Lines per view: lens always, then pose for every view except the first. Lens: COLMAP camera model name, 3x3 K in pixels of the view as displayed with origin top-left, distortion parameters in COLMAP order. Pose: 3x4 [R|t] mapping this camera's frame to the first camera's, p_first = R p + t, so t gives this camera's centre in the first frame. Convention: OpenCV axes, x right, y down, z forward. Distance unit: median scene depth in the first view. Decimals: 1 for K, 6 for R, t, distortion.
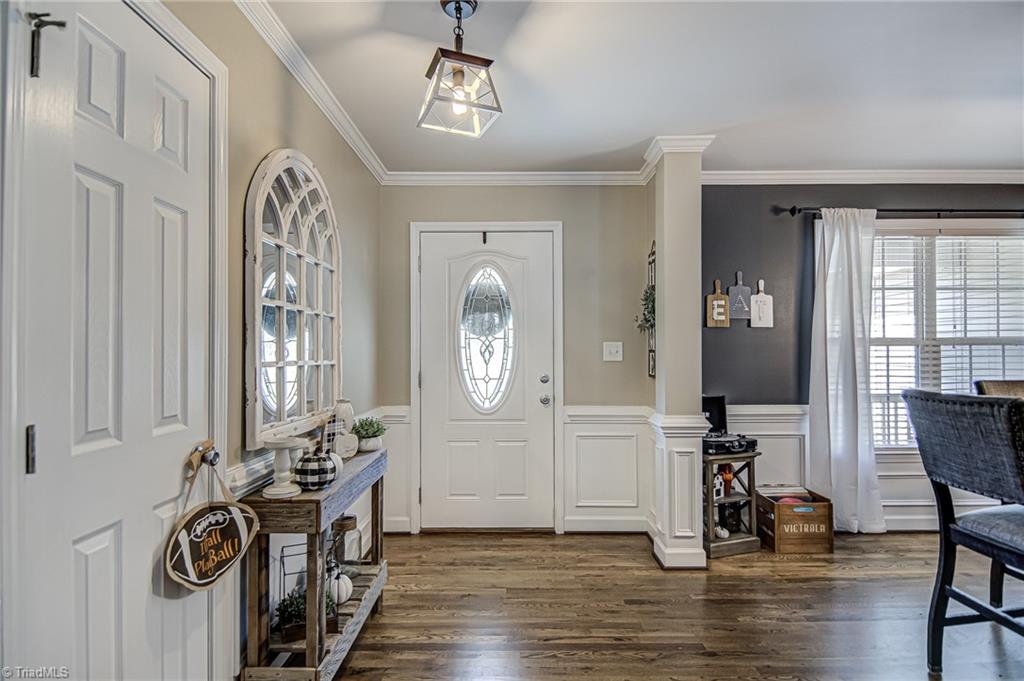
lens RADIAL K [[534.6, 0, 512.4], [0, 534.6, 344.7], [0, 0, 1]] dist [0.021639, -0.021718]
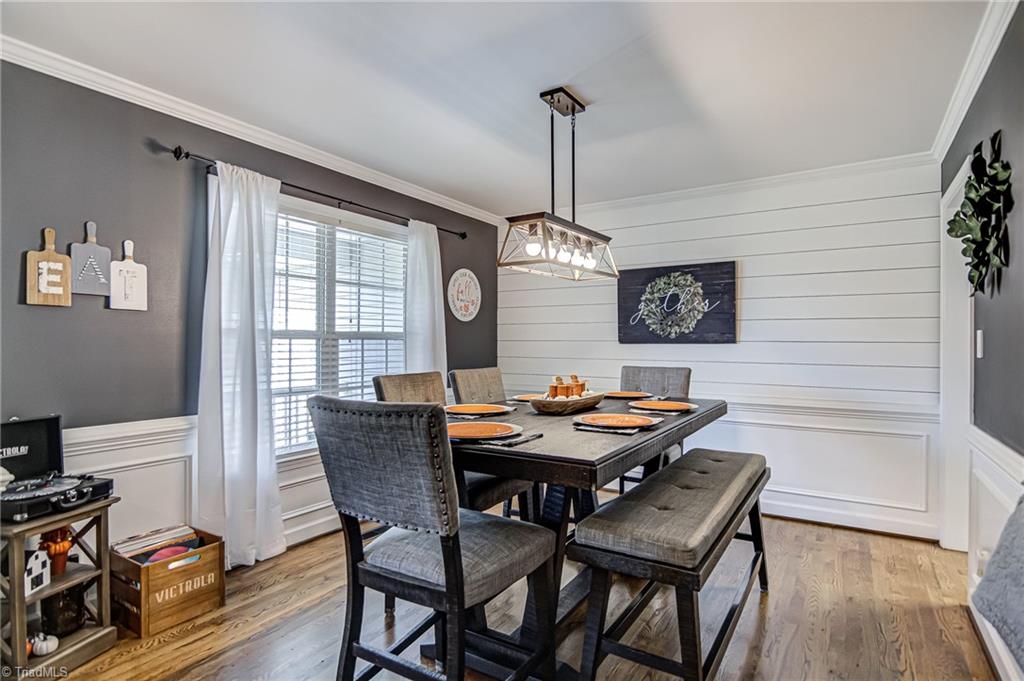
lens RADIAL K [[534.6, 0, 512.4], [0, 534.6, 344.7], [0, 0, 1]] dist [0.021639, -0.021718]
pose [[0.537870, 0.004000, 0.843018, 0.152708], [-0.014145, 0.999891, 0.004281, 0.002618], [-0.842909, -0.014227, 0.537868, 0.220209]]
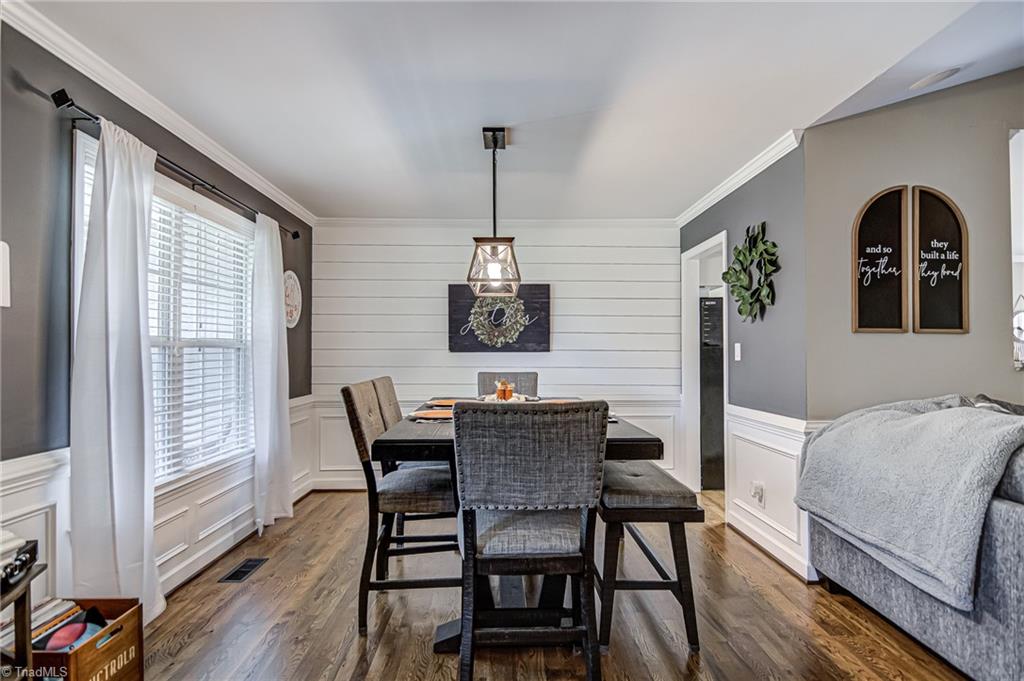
lens RADIAL K [[546.5, 0, 511.1], [0, 546.5, 345.2], [0, 0, 1]] dist [0.020223, -0.023771]
pose [[-0.016685, 0.017922, 0.999700, -0.037702], [-0.011163, 0.999774, -0.018110, 0.007634], [-0.999798, -0.011462, -0.016481, 0.551206]]
